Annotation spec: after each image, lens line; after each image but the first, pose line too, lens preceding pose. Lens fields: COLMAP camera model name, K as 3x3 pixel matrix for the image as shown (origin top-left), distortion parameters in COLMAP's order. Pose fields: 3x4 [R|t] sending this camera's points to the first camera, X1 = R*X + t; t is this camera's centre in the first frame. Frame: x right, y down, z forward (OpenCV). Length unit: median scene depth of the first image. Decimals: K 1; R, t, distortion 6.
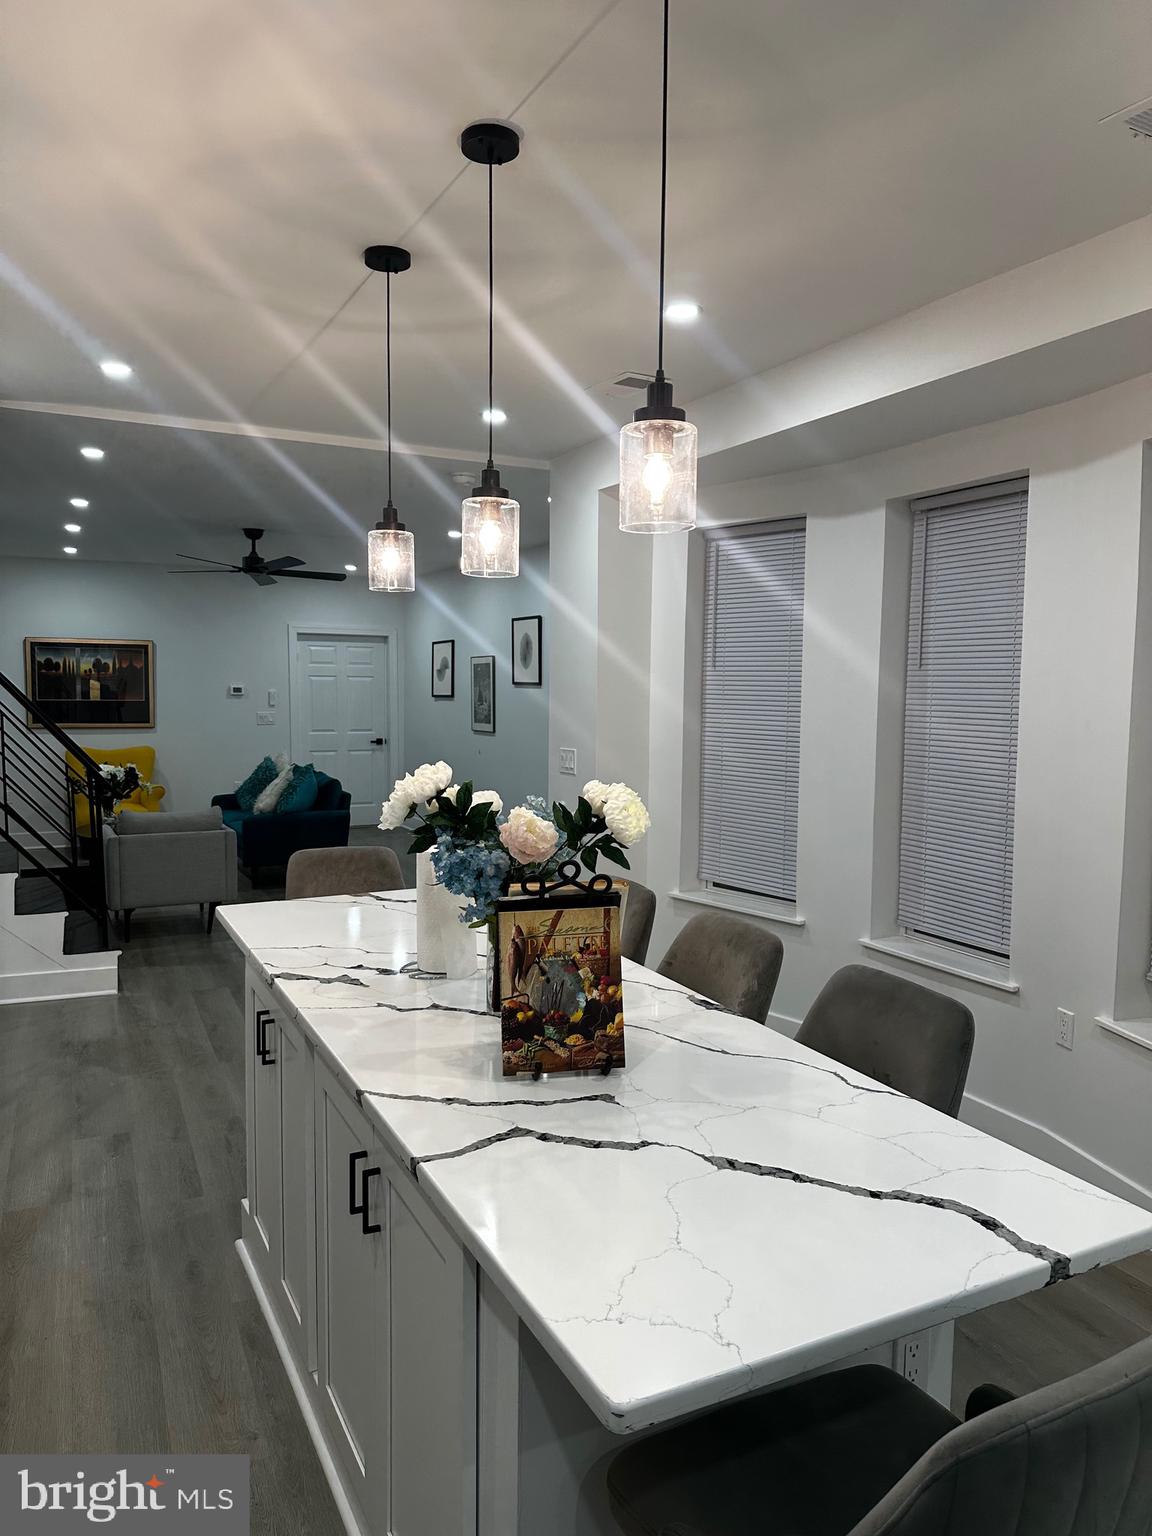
lens RADIAL K [[1093.2, 0, 549.0], [0, 1093.2, 786.8], [0, 0, 1]] dist [0.108453, -0.178686]
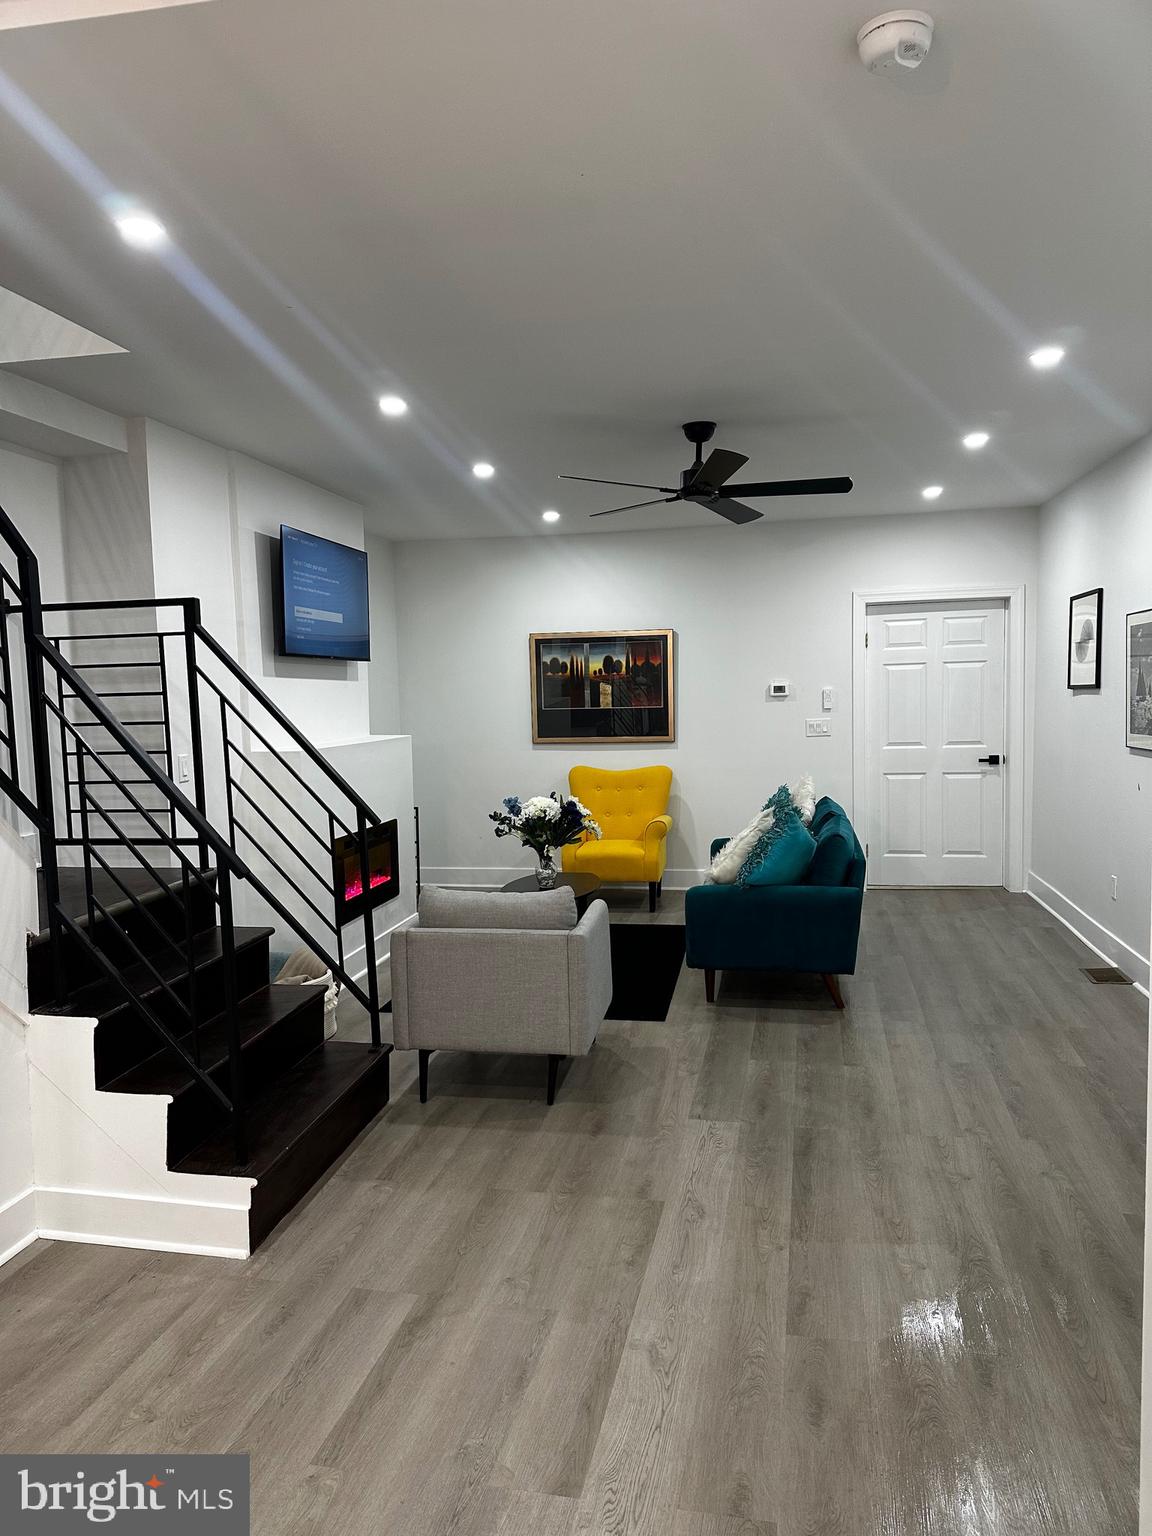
lens RADIAL K [[1093.2, 0, 549.0], [0, 1093.2, 786.8], [0, 0, 1]] dist [0.108453, -0.178686]
pose [[0.809199, 0.022500, -0.587104, 0.021185], [-0.023407, 0.999708, 0.006051, -0.025702], [0.587069, 0.008846, 0.809489, 0.343098]]
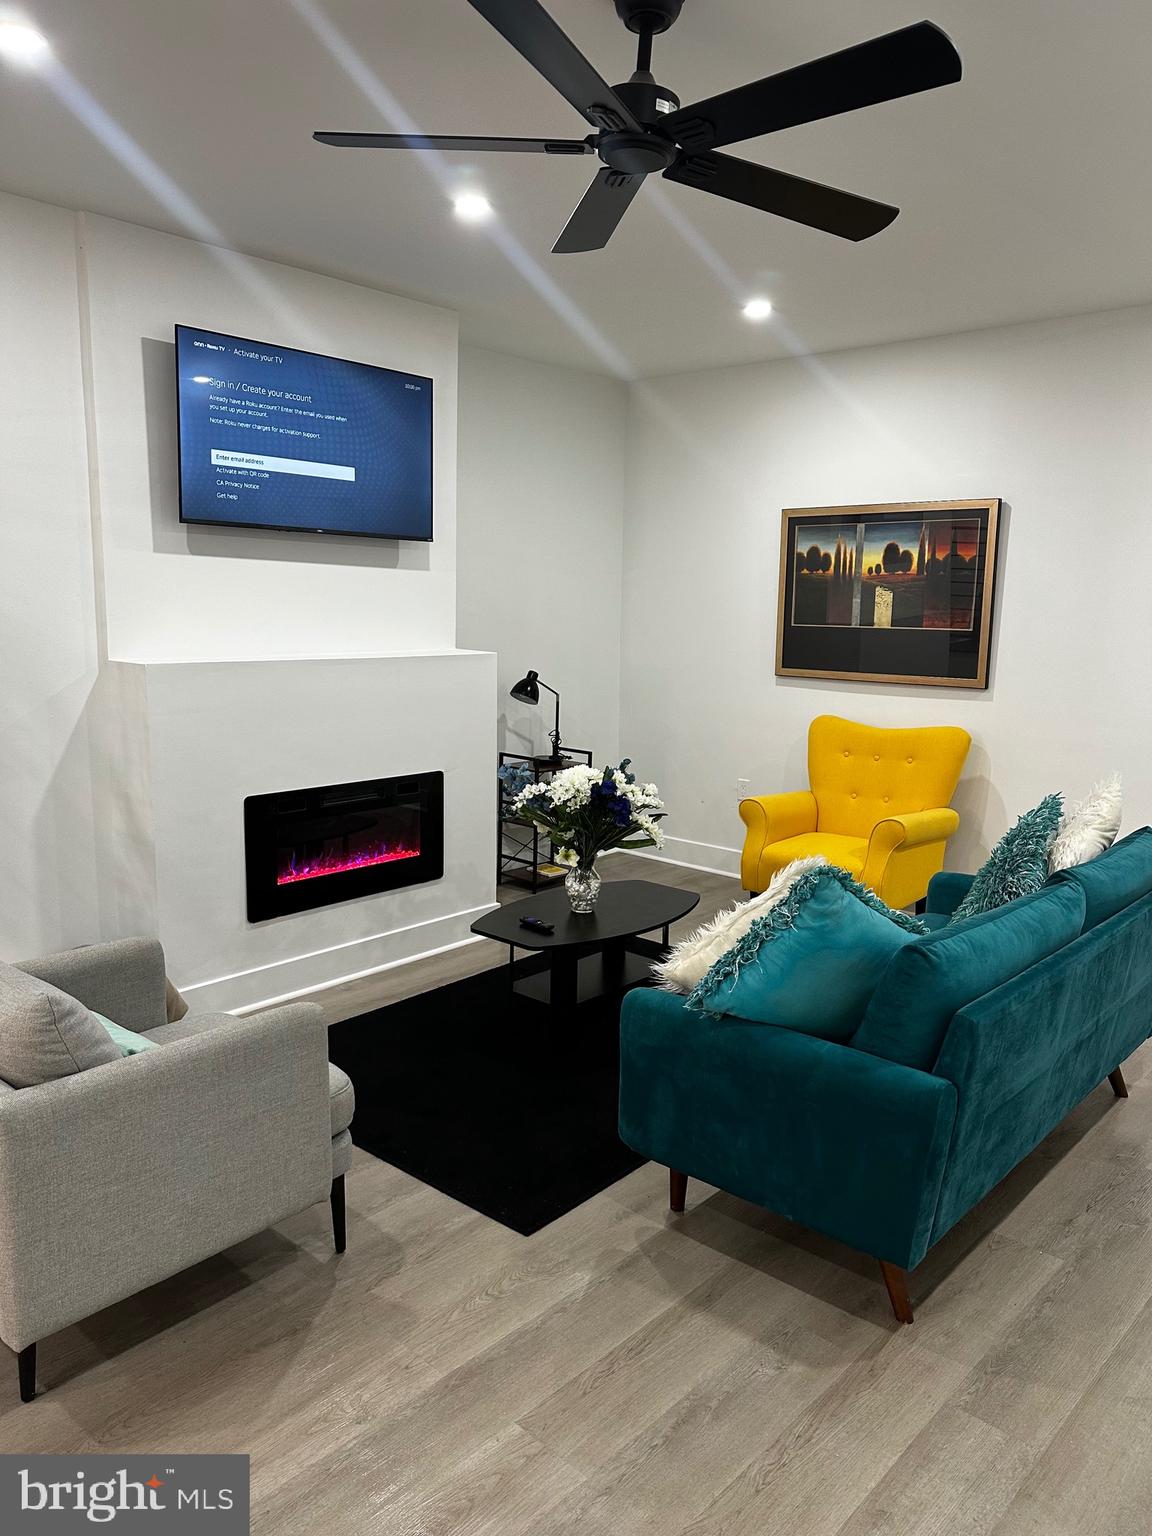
lens RADIAL K [[1093.2, 0, 549.0], [0, 1093.2, 786.8], [0, 0, 1]] dist [0.108453, -0.178686]
pose [[0.404252, 0.151154, -0.902071, -0.004890], [-0.098183, 0.987723, 0.121506, -0.053413], [0.909363, 0.039449, 0.414130, 0.663307]]
